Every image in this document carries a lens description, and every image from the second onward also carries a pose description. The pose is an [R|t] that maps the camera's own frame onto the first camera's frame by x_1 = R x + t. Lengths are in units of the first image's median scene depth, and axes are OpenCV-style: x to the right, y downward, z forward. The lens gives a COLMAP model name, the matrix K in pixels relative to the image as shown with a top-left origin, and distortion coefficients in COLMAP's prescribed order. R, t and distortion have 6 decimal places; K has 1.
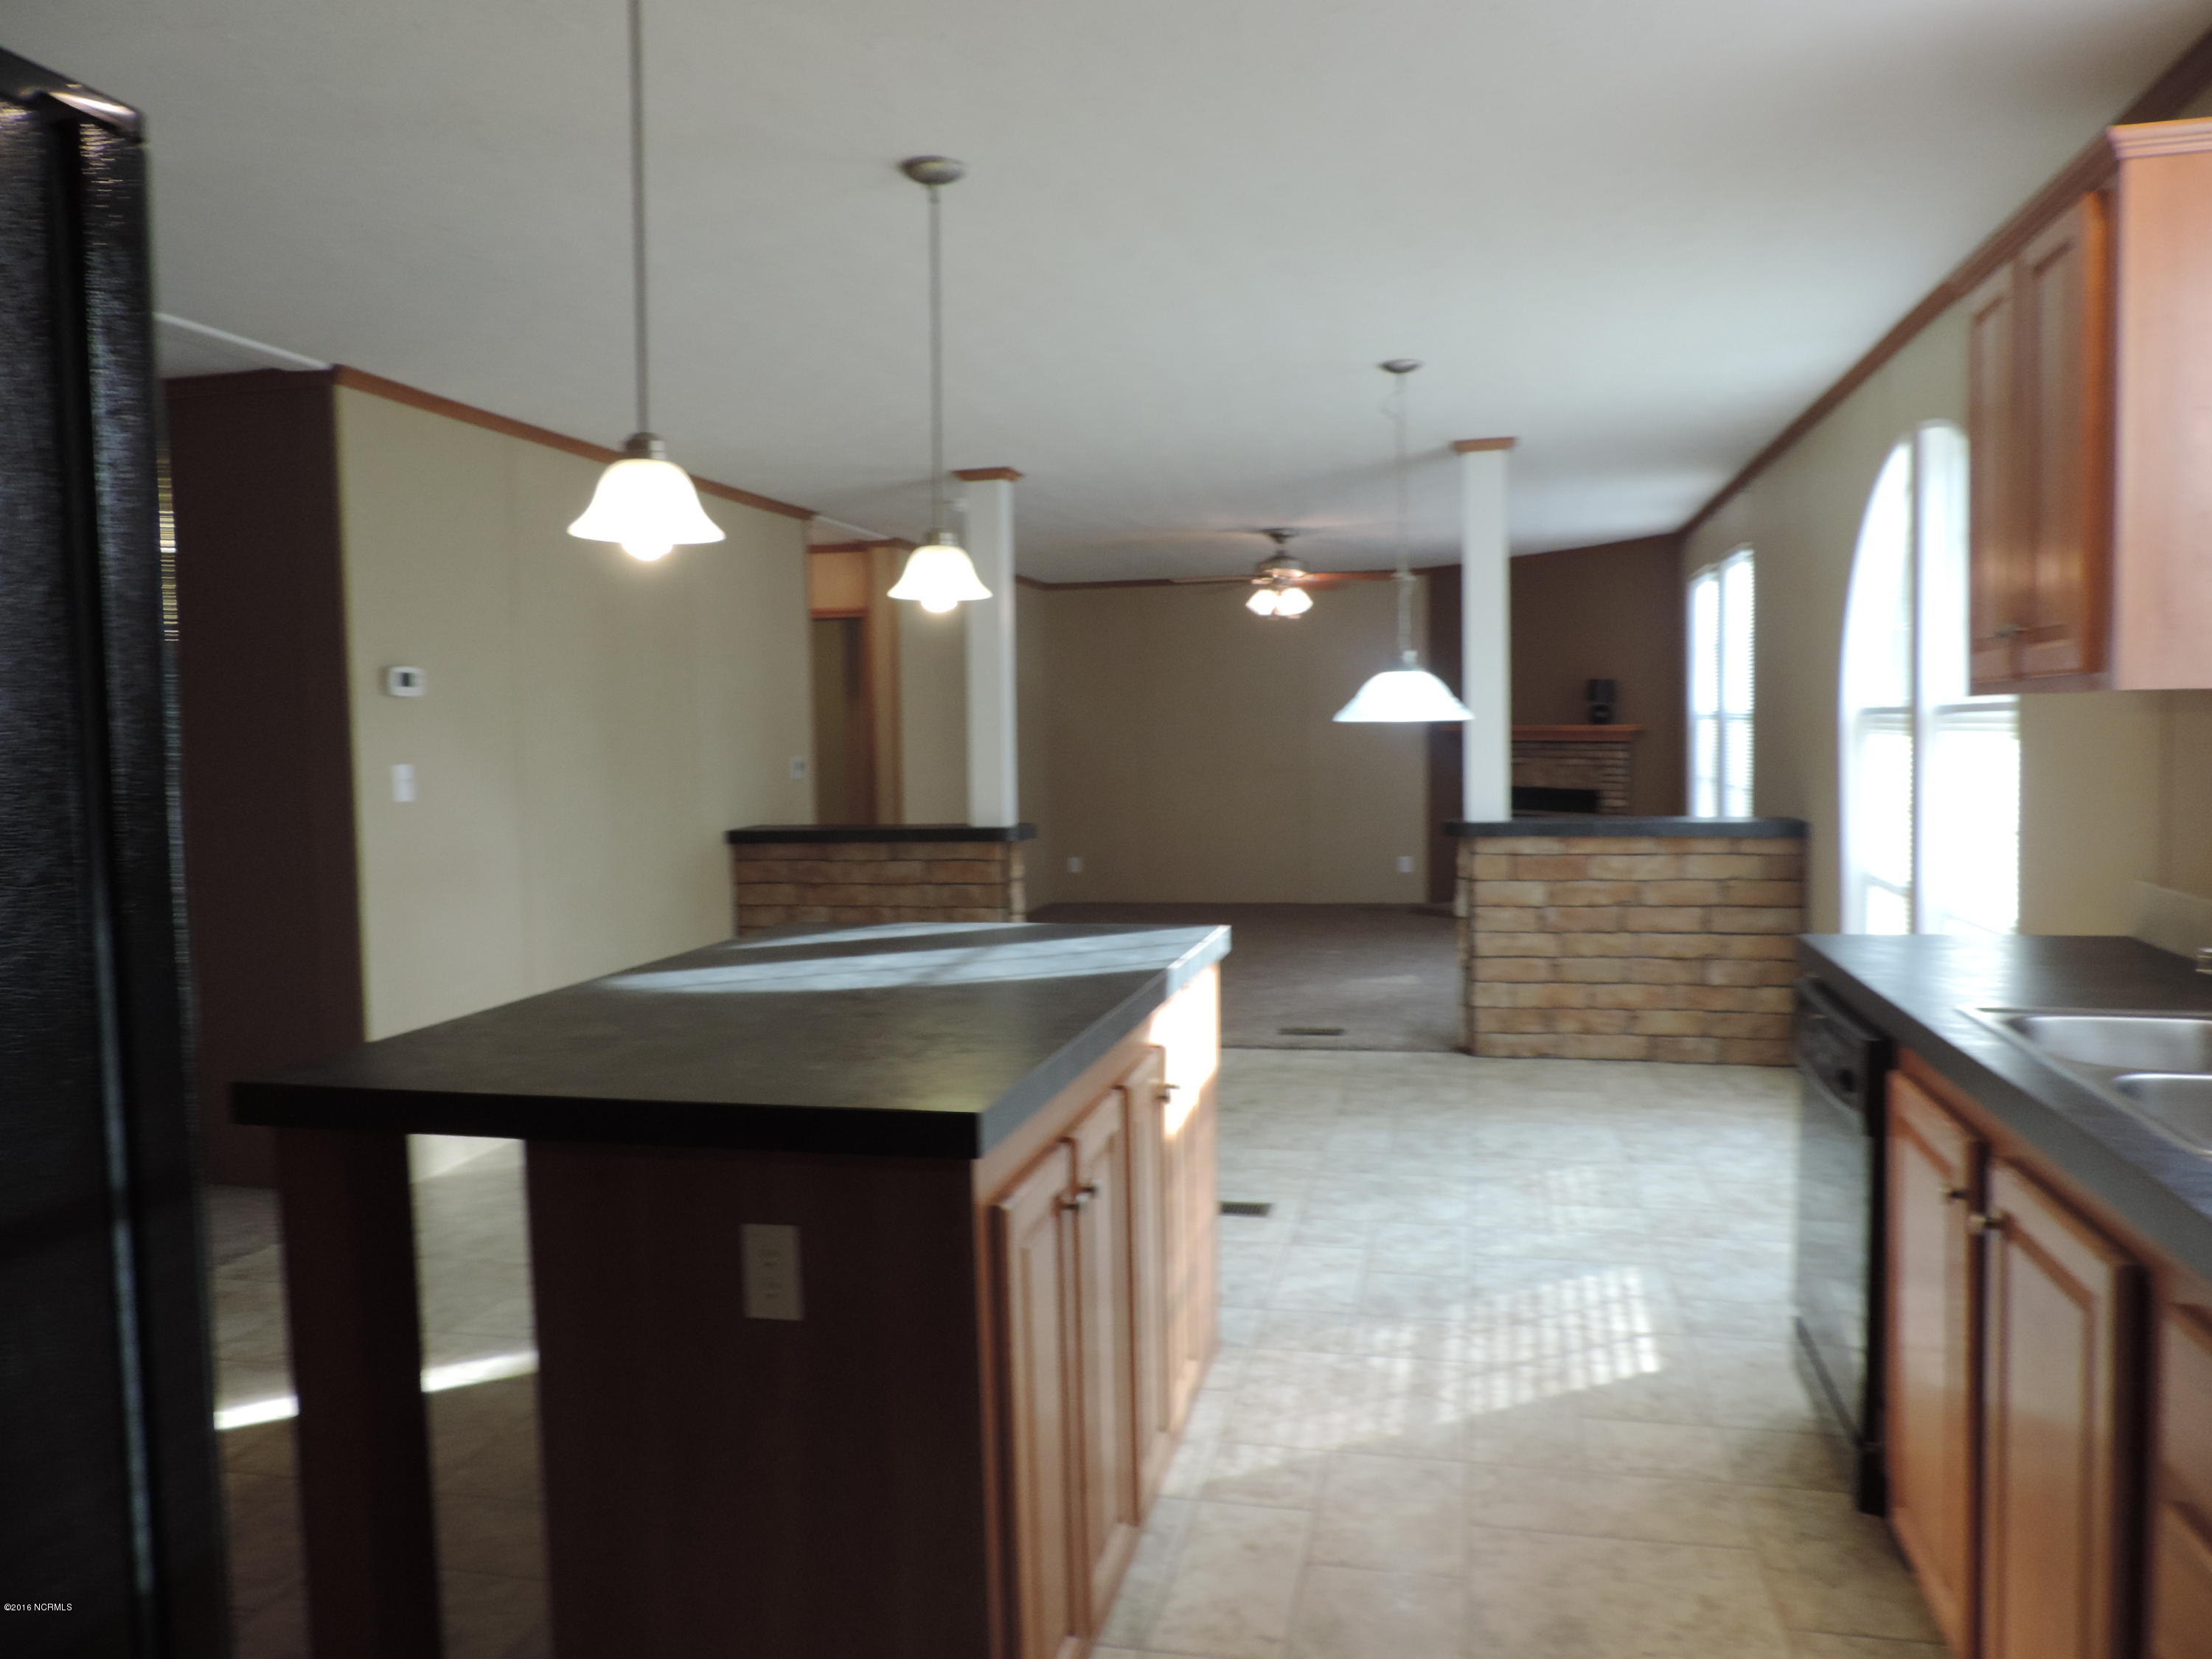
lens RADIAL K [[1566.1, 0, 1104.7], [0, 1566.1, 837.5], [0, 0, 1]] dist [-0.024310, 0.000240]
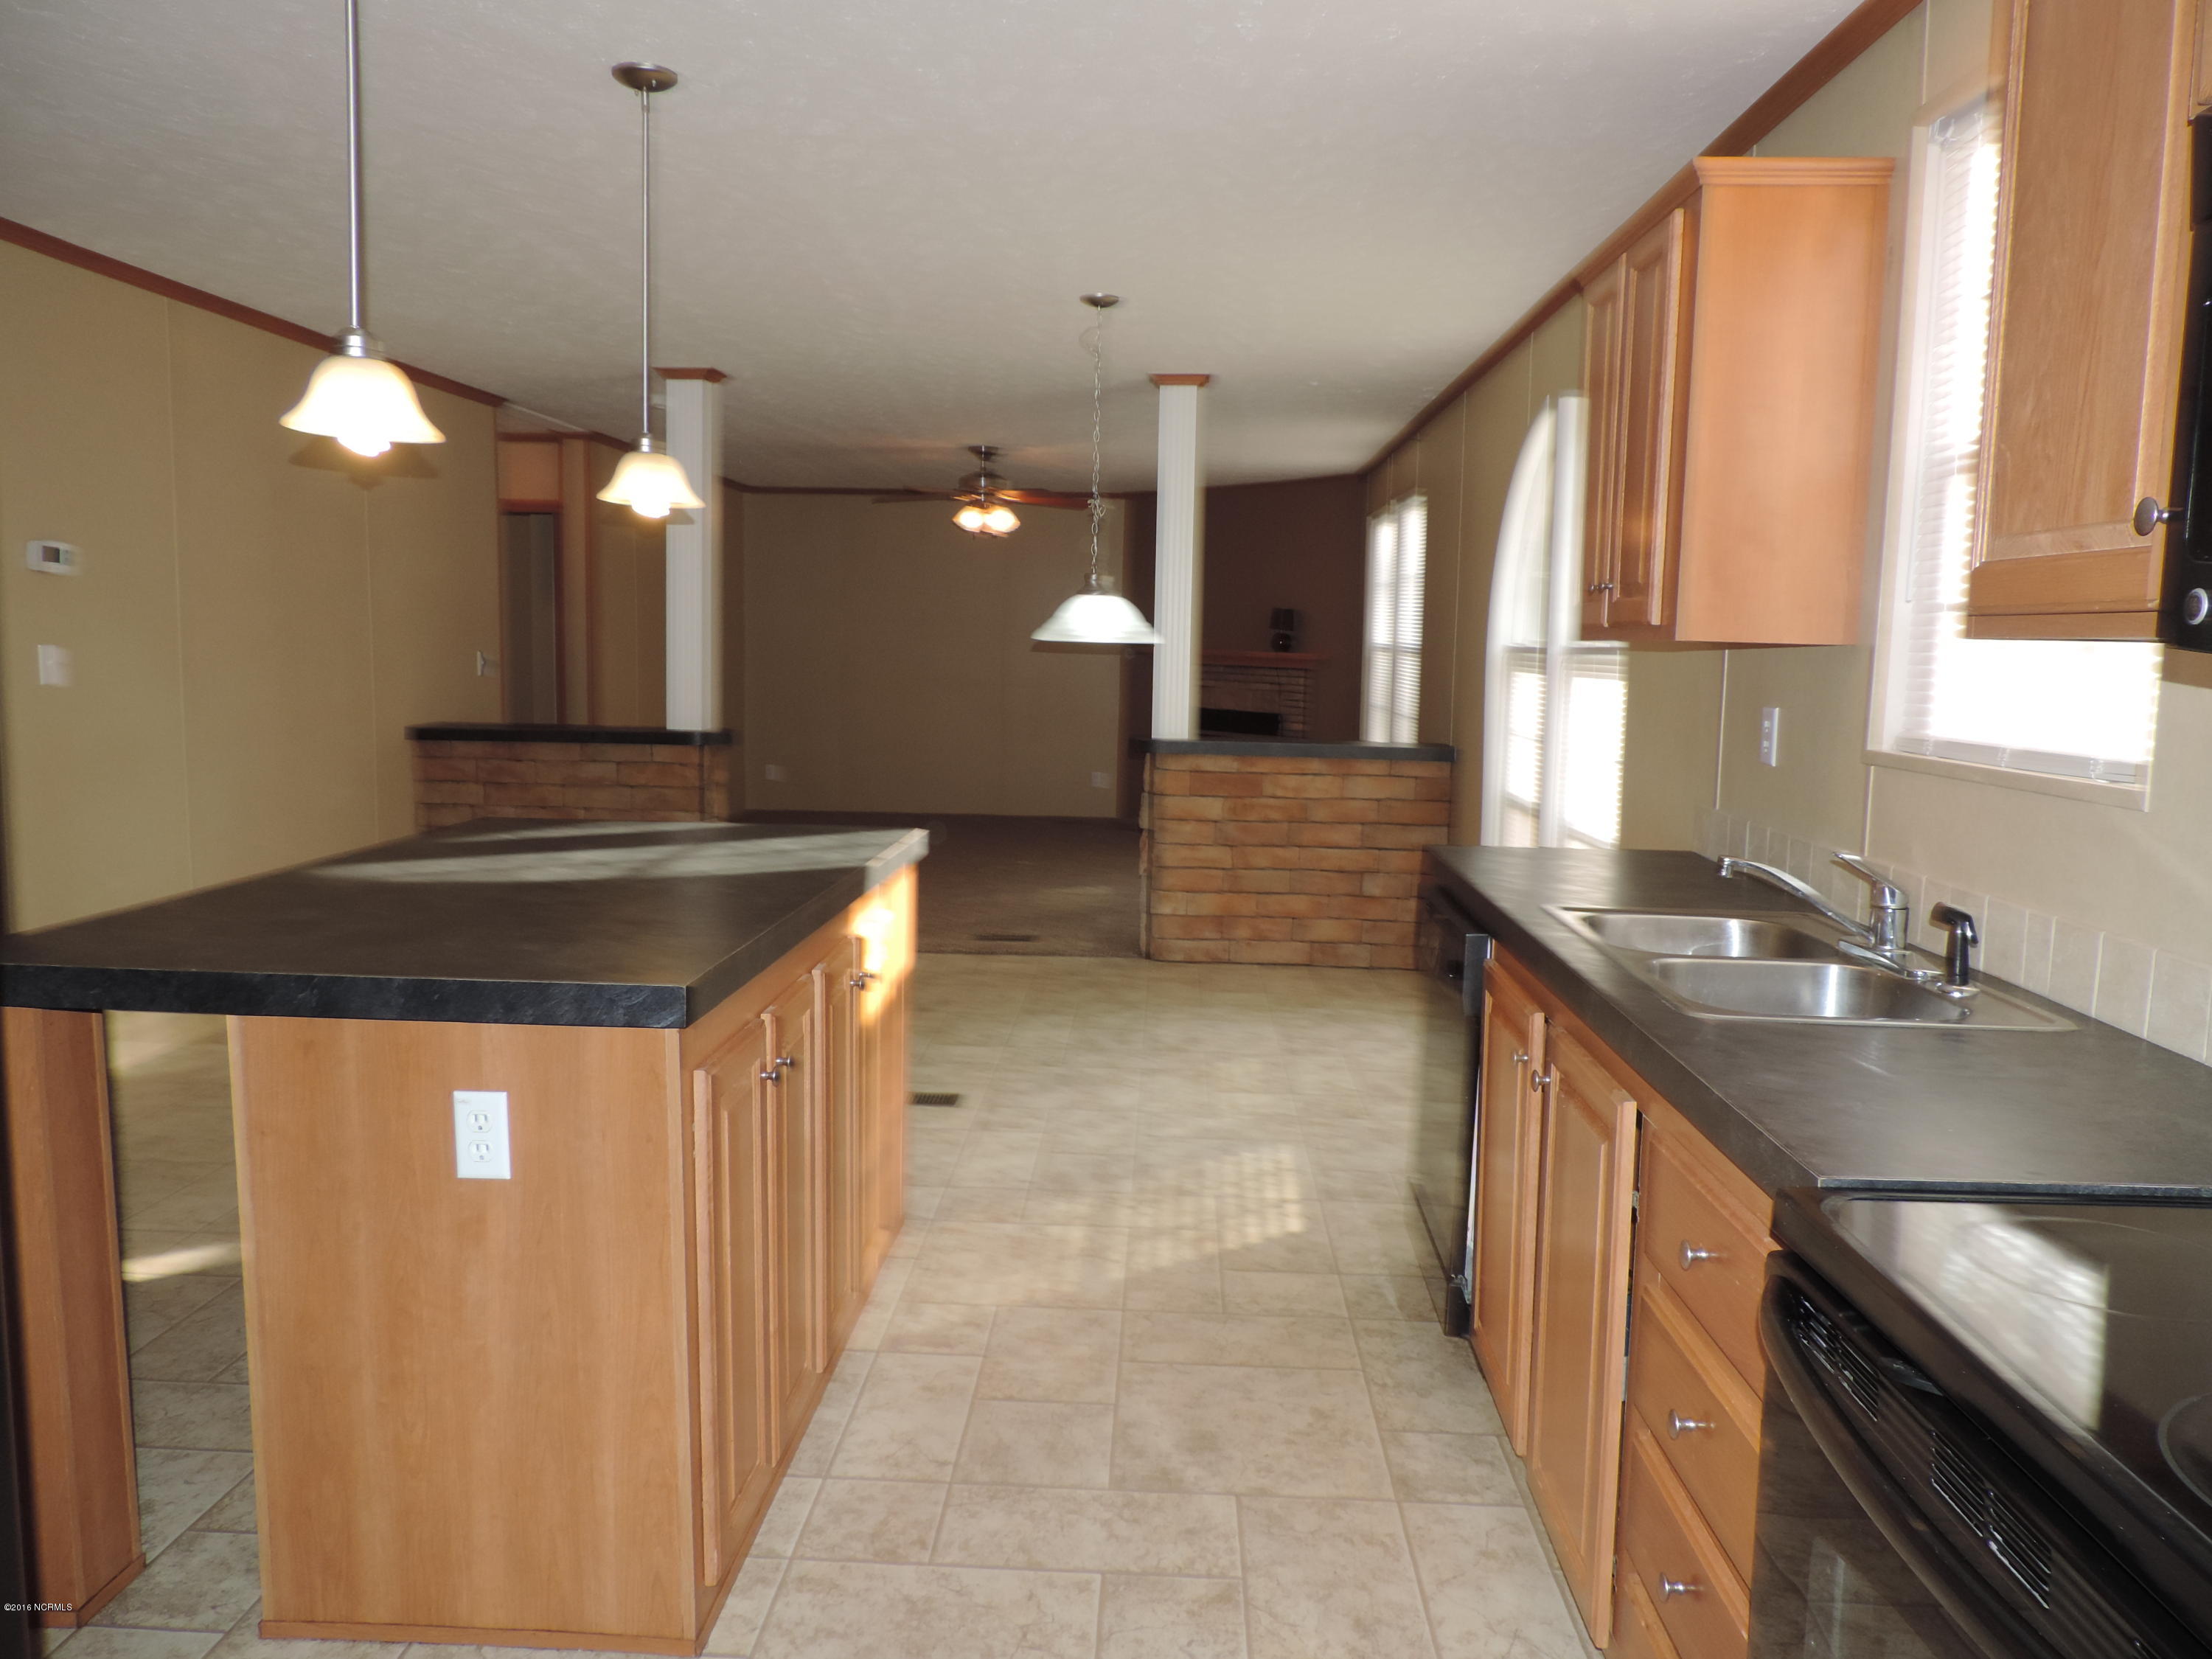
lens RADIAL K [[1566.1, 0, 1096.5], [0, 1566.1, 845.4], [0, 0, 1]] dist [-0.024310, 0.000240]
pose [[0.982655, 0.018016, 0.184568, -0.001928], [-0.029103, 0.997919, 0.057535, 0.002090], [-0.183147, -0.061908, 0.981134, -0.044065]]
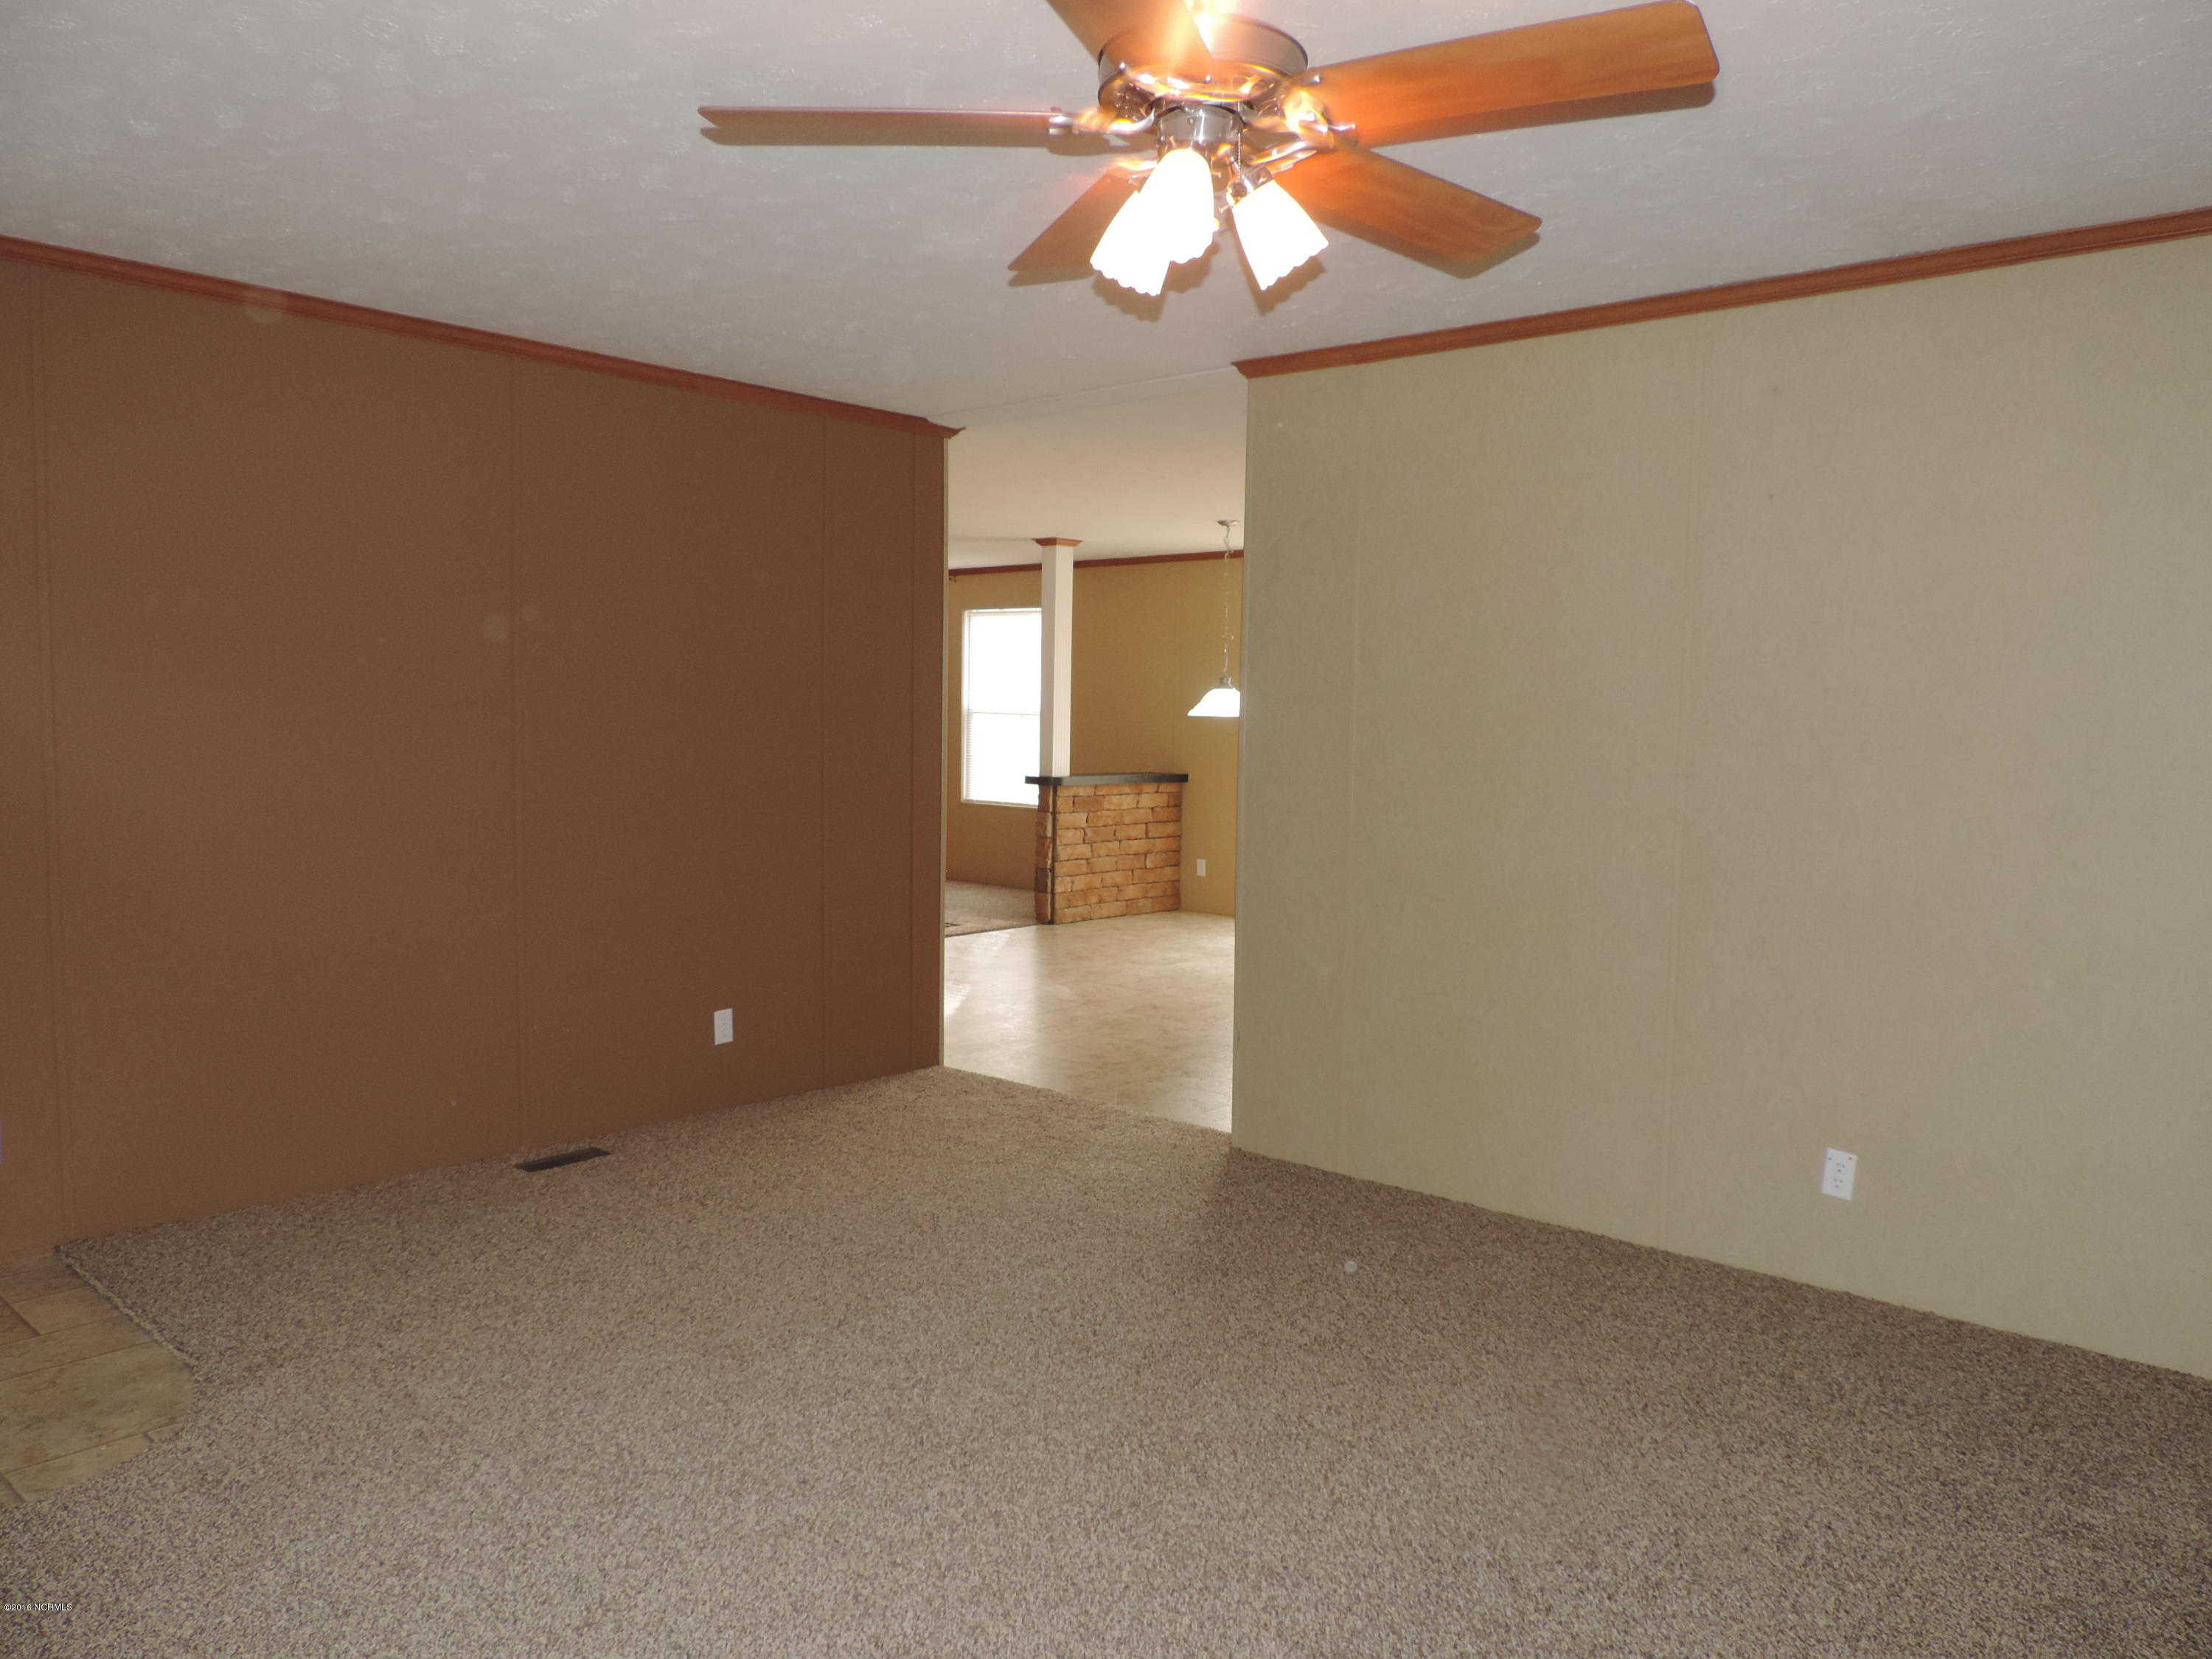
lens RADIAL K [[1566.1, 0, 1106.2], [0, 1566.1, 827.7], [0, 0, 1]] dist [-0.024310, 0.000240]
pose [[0.483702, -0.036445, 0.874474, -1.378234], [0.029114, 0.999250, 0.025541, 0.003689], [-0.874748, 0.013105, 0.484400, 0.223215]]
